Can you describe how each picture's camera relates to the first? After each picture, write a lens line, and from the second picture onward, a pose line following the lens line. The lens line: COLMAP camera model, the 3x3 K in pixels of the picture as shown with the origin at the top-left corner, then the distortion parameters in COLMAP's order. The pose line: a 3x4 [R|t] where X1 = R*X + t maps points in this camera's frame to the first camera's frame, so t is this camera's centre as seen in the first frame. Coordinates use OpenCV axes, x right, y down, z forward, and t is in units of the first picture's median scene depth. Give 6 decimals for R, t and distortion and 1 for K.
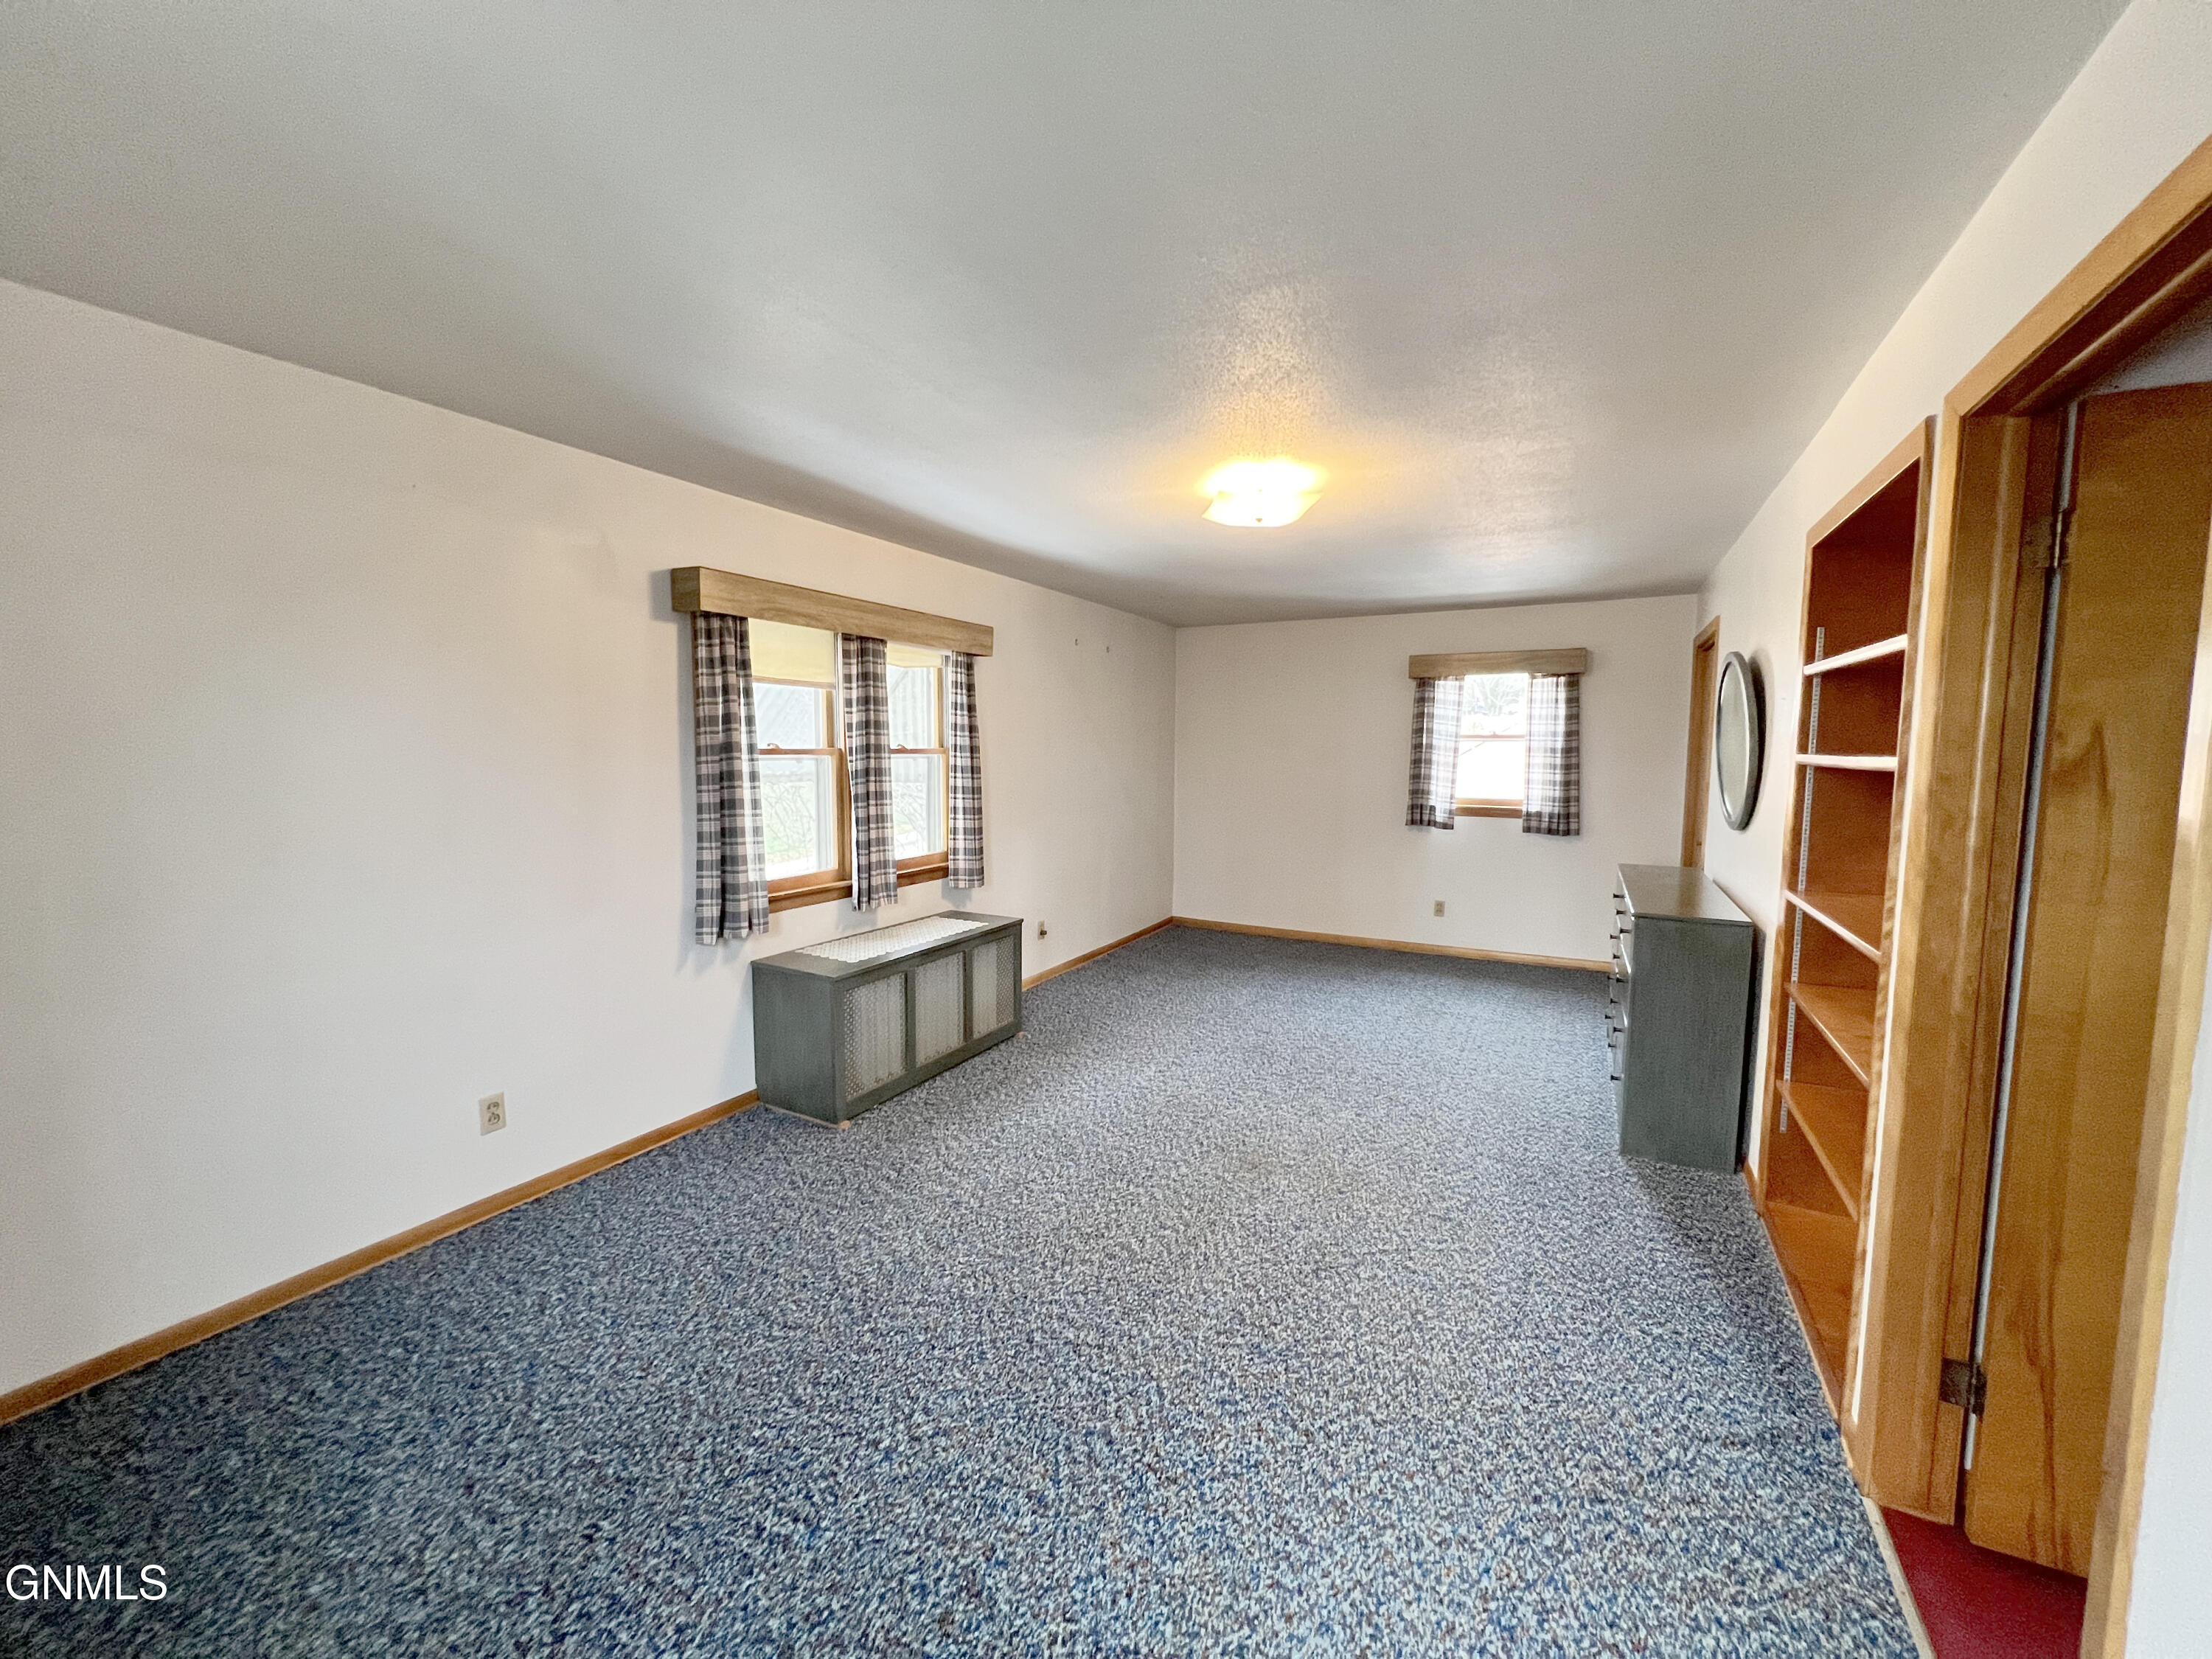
lens RADIAL K [[884.5, 0, 1106.0], [0, 884.5, 829.5], [0, 0, 1]] dist [0.000104, 0.000412]
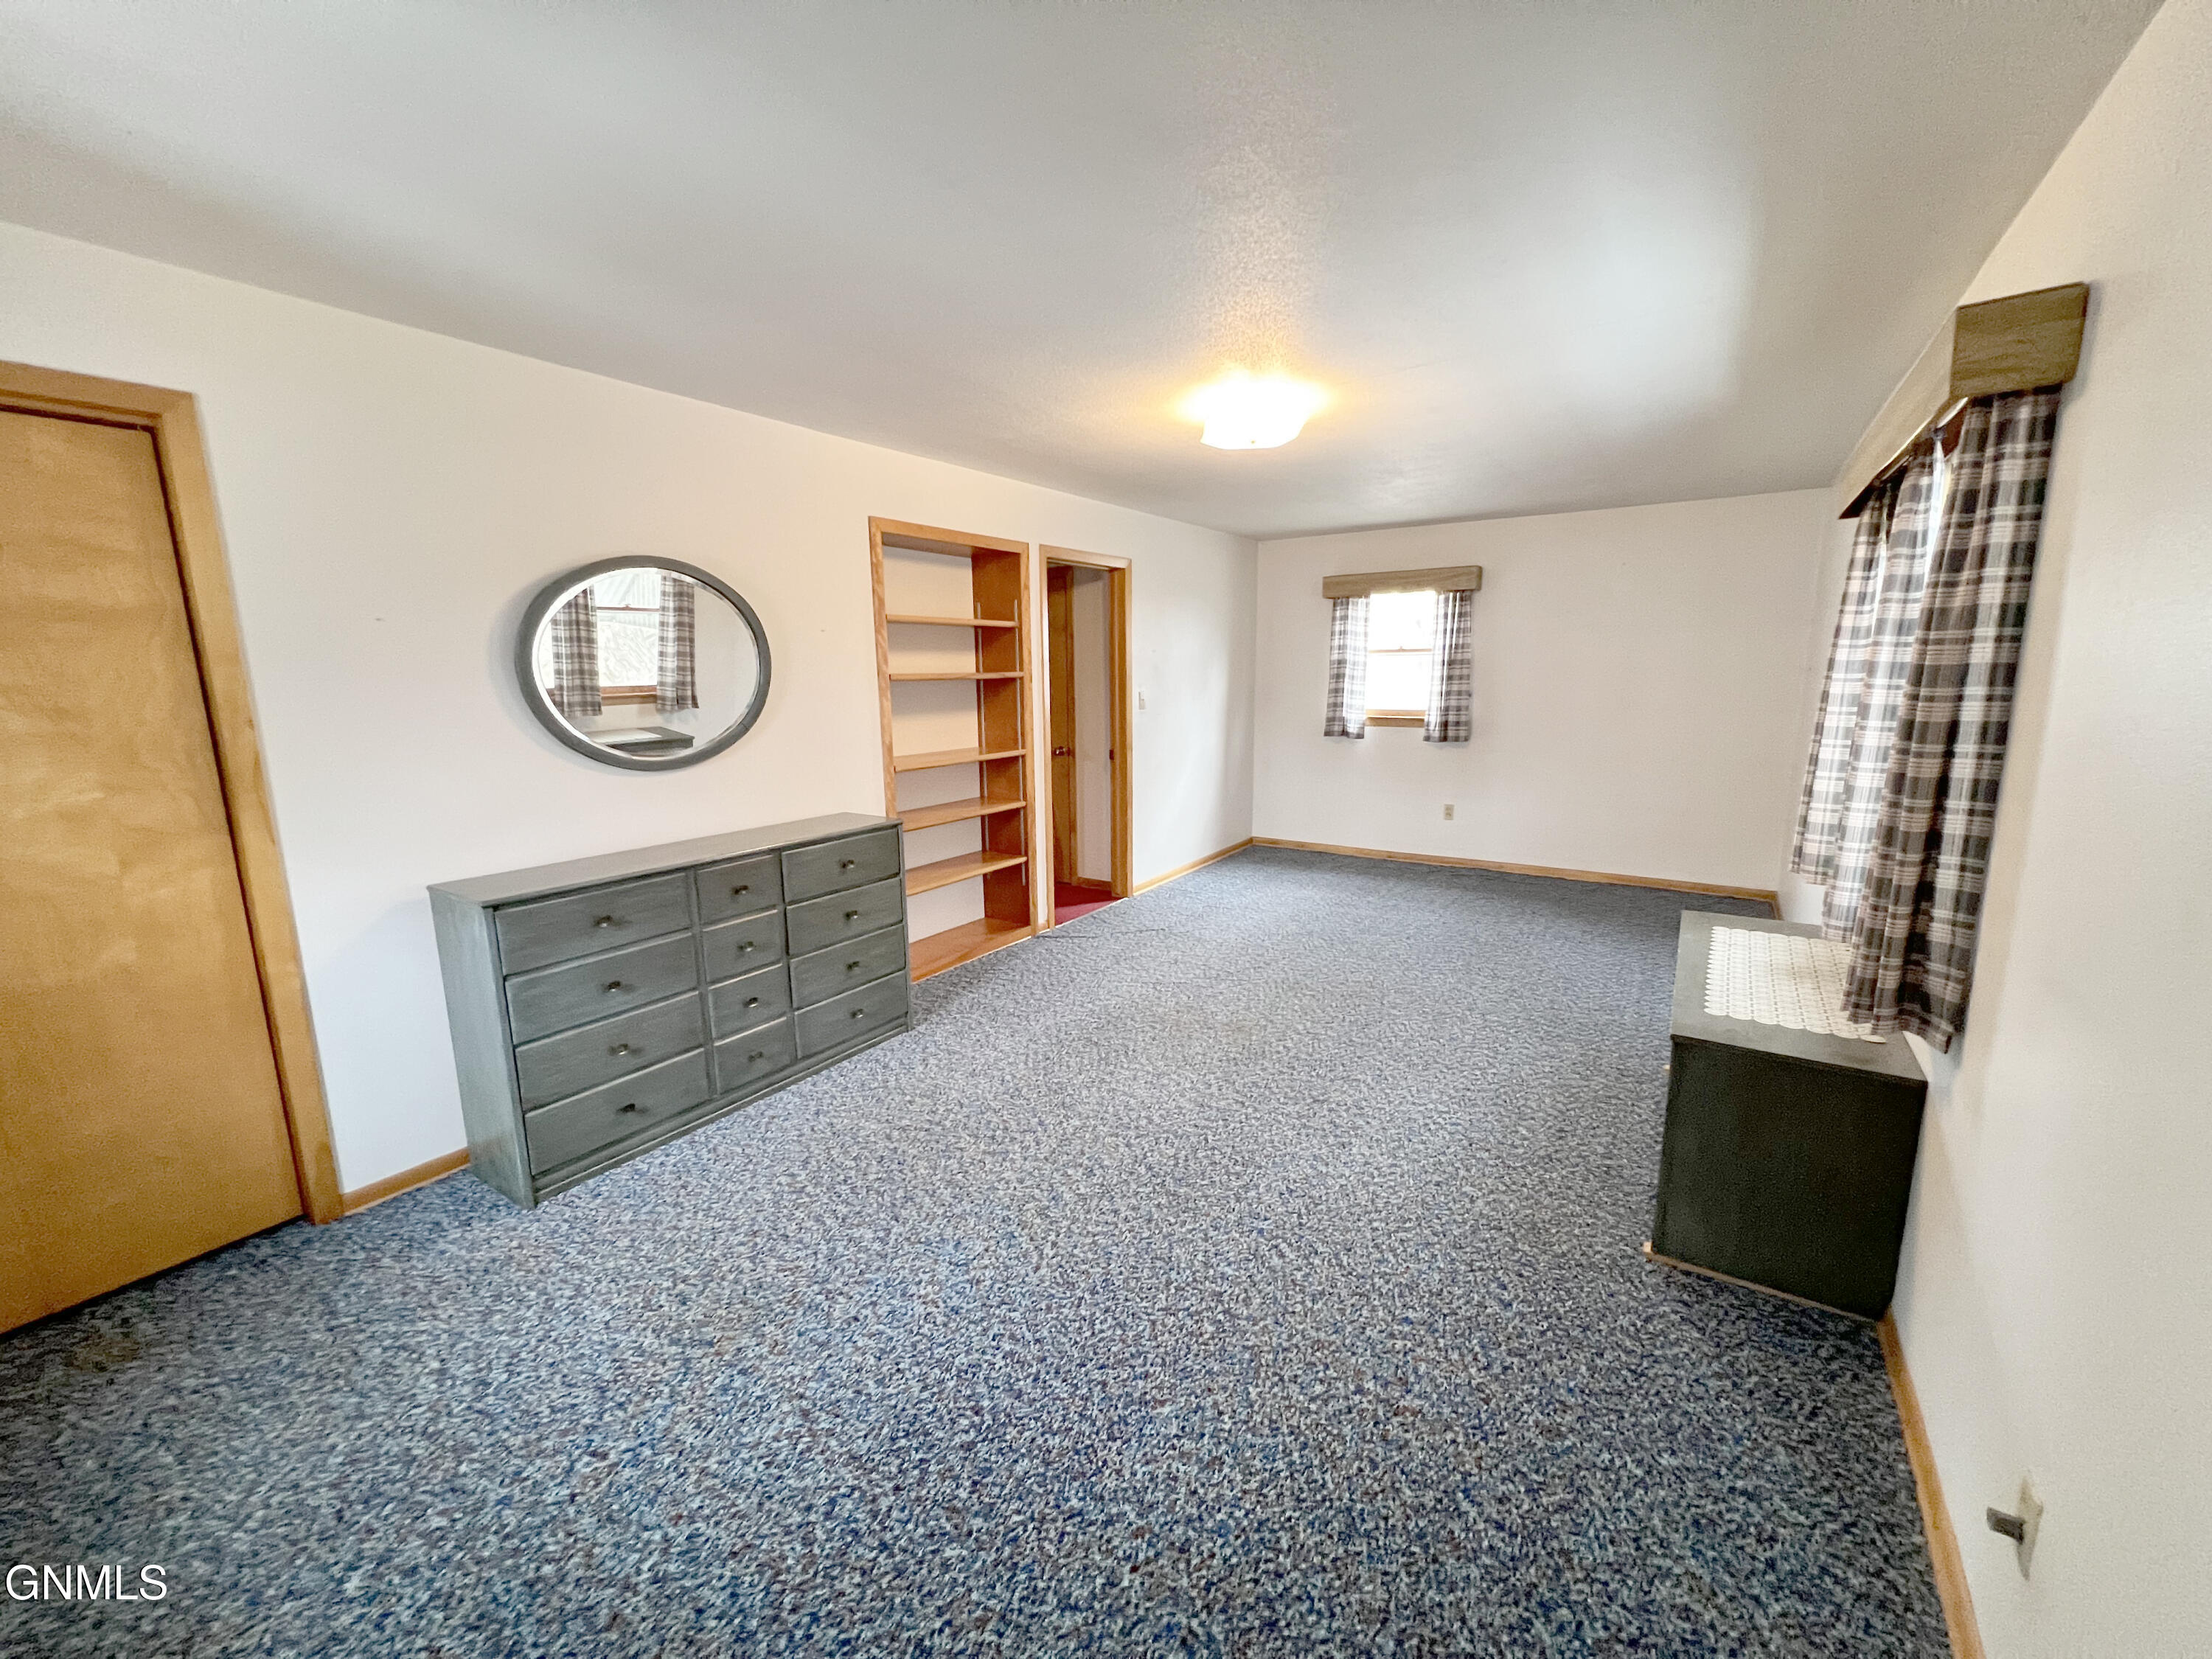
lens RADIAL K [[881.2, 0, 1103.4], [0, 881.2, 828.6], [0, 0, 1]] dist [-0.002056, 0.000228]
pose [[-0.995341, -0.011920, 0.095674, 0.183270], [0.014994, 0.961117, 0.275734, -0.154590], [-0.095241, 0.275884, -0.956461, 1.590736]]
